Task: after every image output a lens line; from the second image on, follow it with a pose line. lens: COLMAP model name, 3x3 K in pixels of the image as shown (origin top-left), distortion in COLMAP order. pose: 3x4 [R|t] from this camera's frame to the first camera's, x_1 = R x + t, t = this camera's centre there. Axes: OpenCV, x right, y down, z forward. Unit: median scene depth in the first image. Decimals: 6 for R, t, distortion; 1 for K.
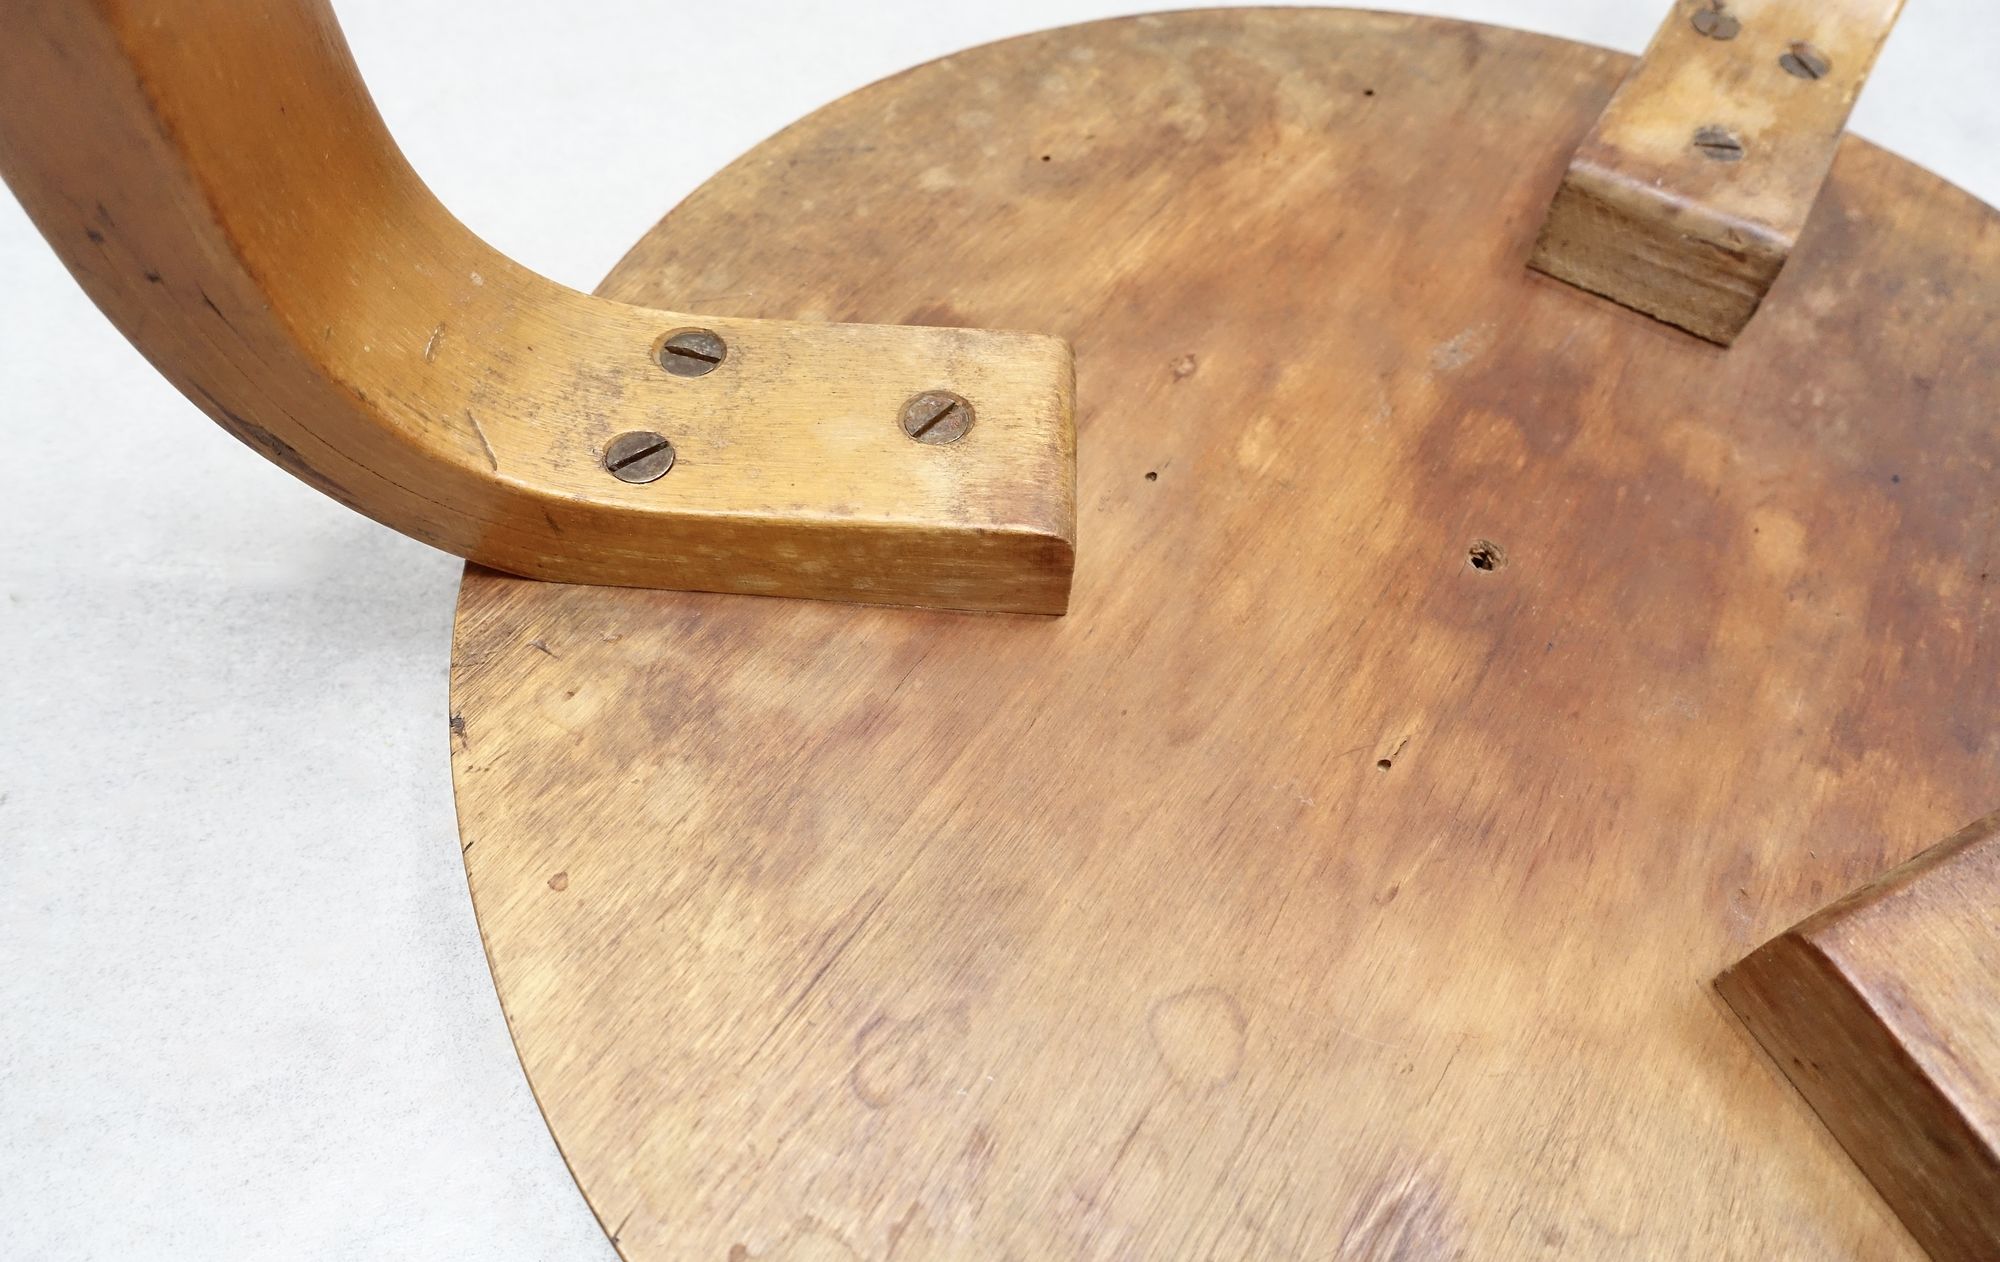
lens RADIAL K [[1372.6, 0, 1047.8], [0, 1372.6, 628.9], [0, 0, 1]] dist [-0.004591, -0.001325]
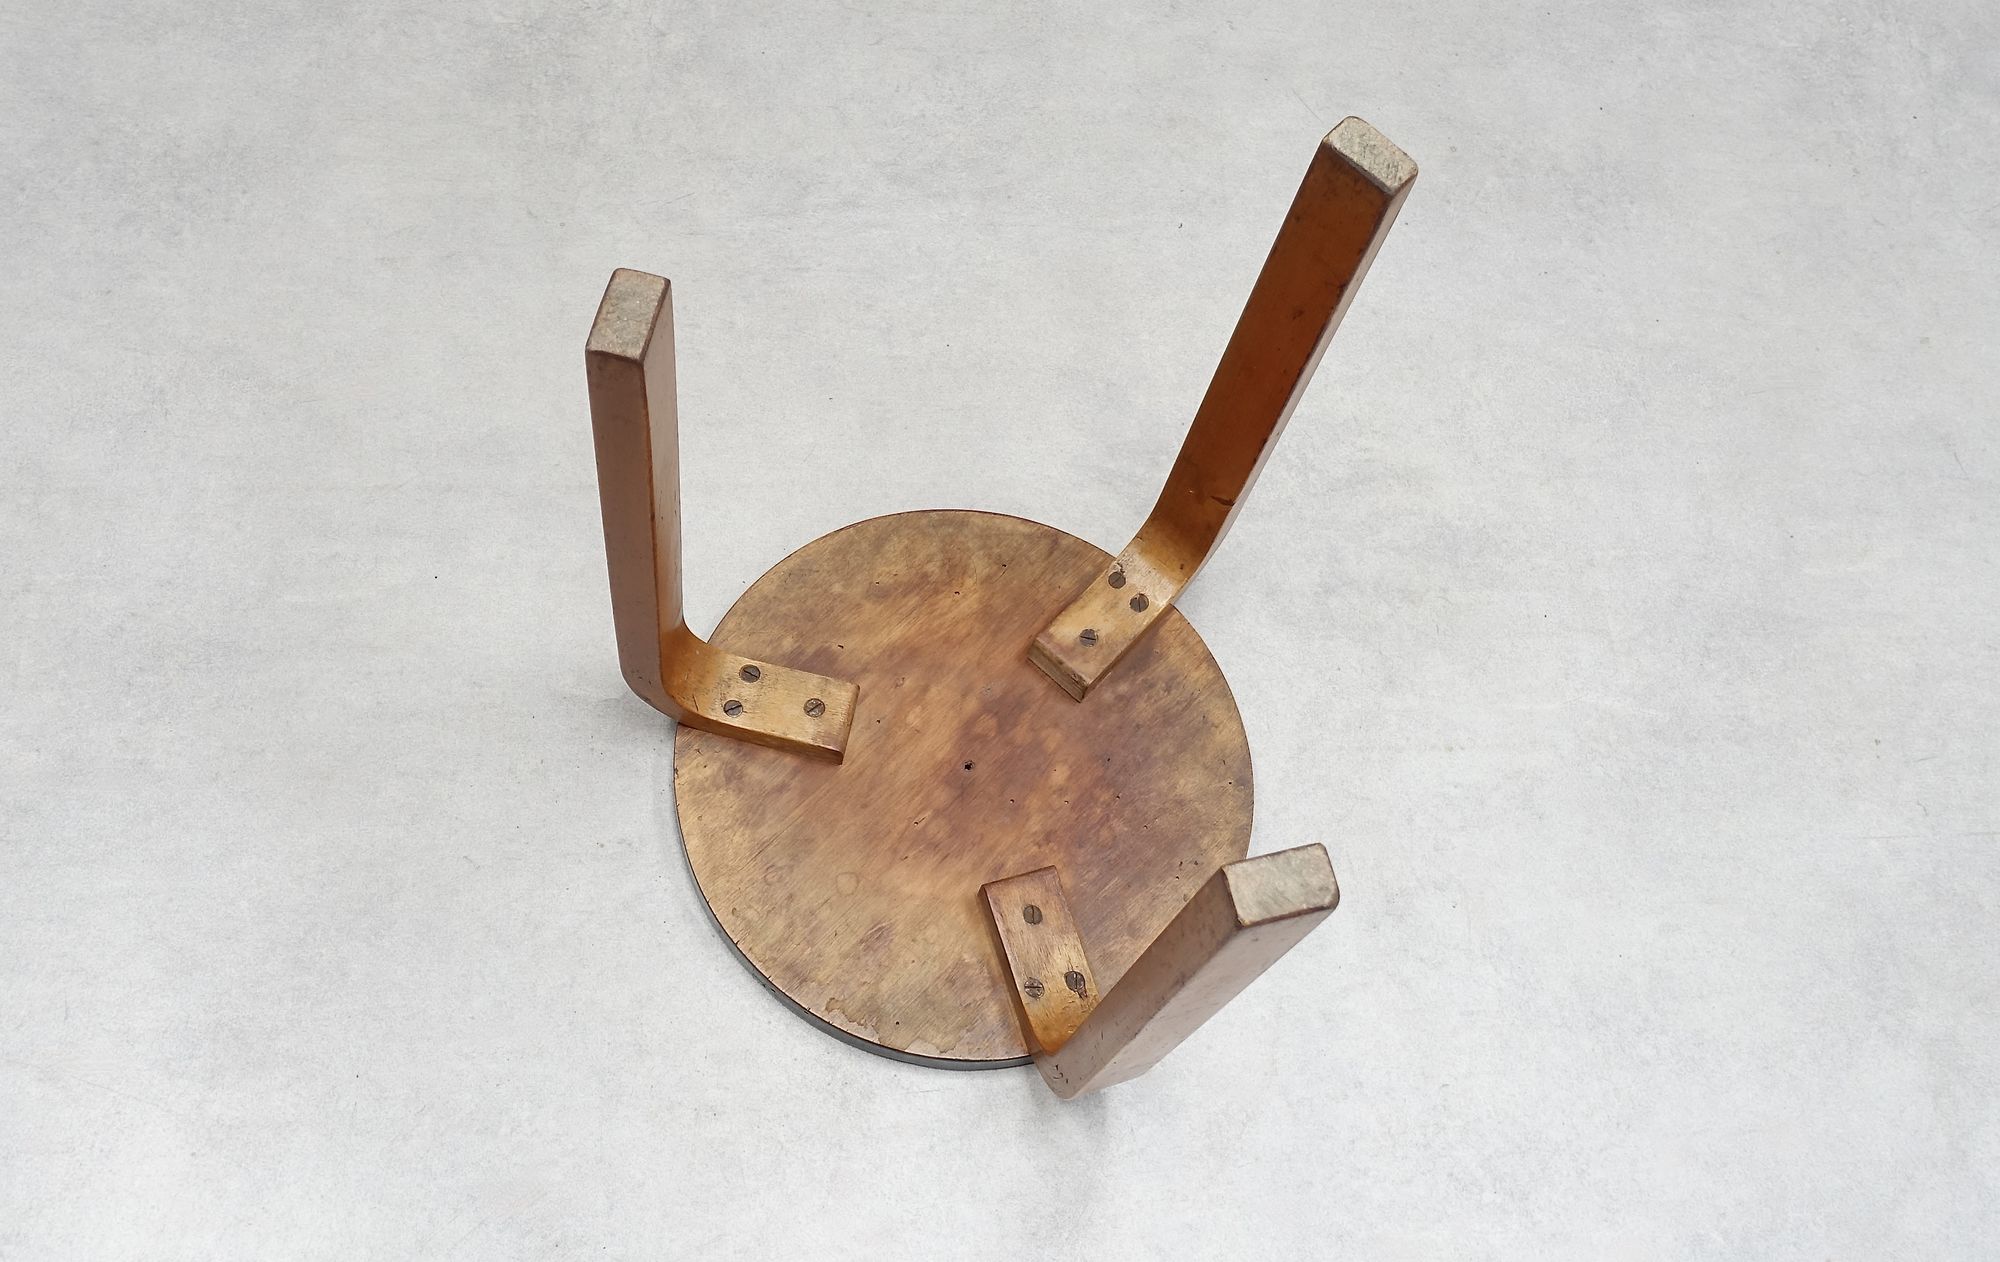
lens RADIAL K [[1626.5, 0, 1000.0], [0, 1626.5, 631.0], [0, 0, 1]] dist [0.000434, -0.002393]
pose [[0.983234, 0.182304, 0.004072, 0.336199], [-0.181198, 0.974278, 0.133979, -0.988148], [0.020457, -0.132471, 0.990976, -3.129701]]
